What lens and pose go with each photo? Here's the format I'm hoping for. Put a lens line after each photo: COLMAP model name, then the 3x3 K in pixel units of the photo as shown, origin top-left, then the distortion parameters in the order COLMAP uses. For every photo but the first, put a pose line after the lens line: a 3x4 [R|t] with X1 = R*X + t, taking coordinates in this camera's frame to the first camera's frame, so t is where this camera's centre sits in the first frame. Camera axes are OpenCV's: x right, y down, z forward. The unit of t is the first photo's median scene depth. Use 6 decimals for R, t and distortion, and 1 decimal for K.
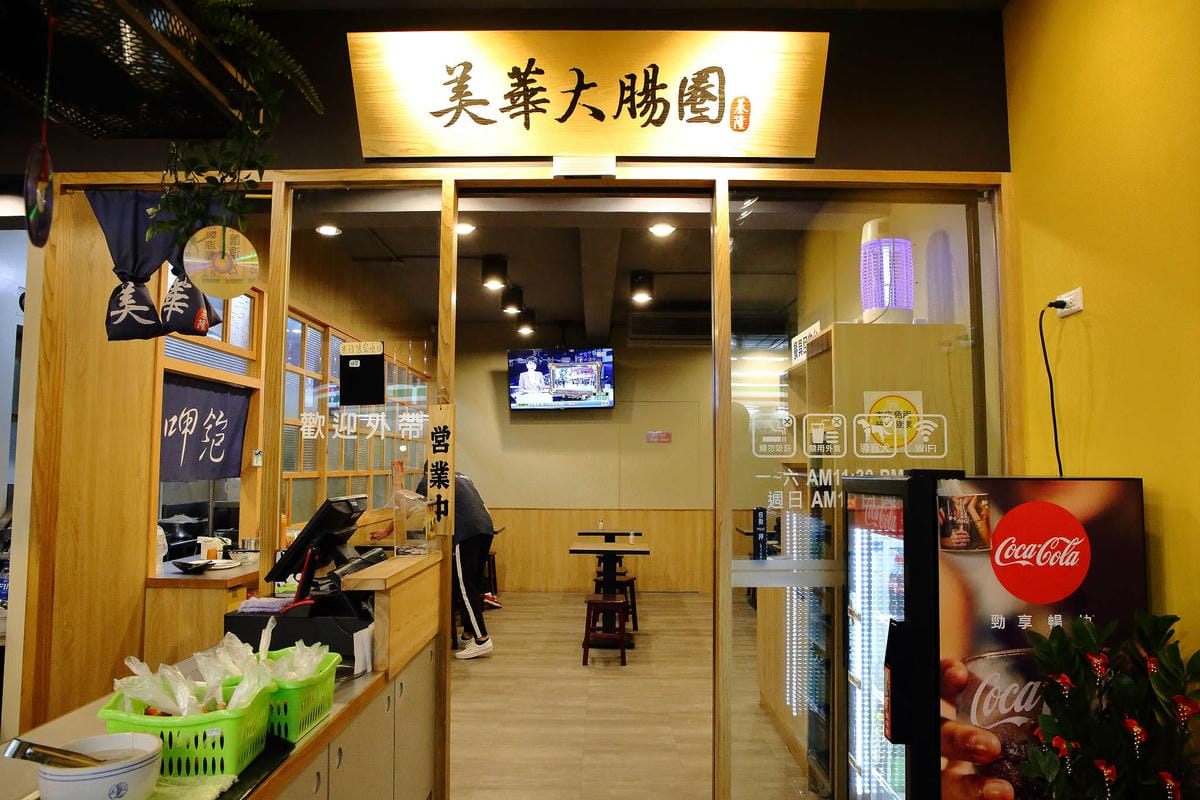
lens RADIAL K [[805.2, 0, 600.0], [0, 805.2, 400.0], [0, 0, 1]] dist [-0.072691, 0.001315]
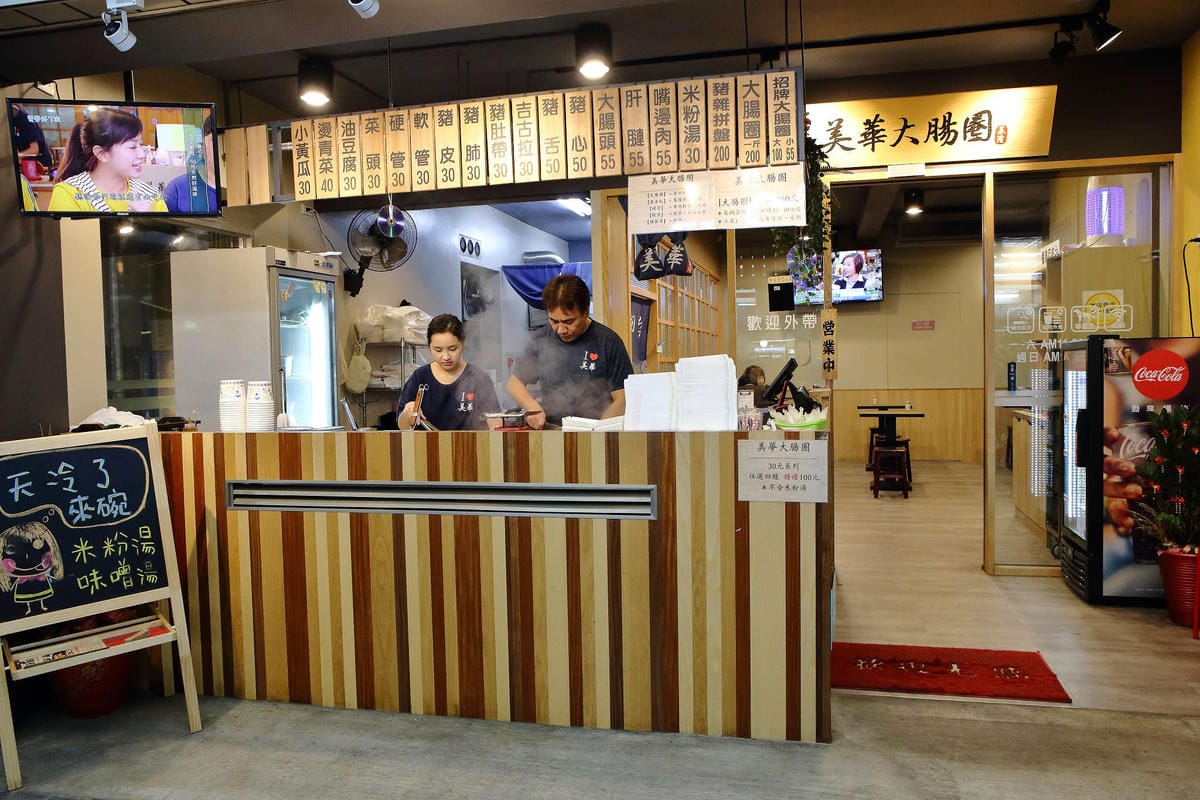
lens RADIAL K [[924.3, 0, 600.0], [0, 924.3, 400.0], [0, 0, 1]] dist [-0.086975, 0.104496]
pose [[0.971177, -0.014377, -0.237927, -0.208276], [0.042416, 0.992672, 0.113154, -0.048447], [0.234557, -0.119984, 0.964669, -1.179602]]
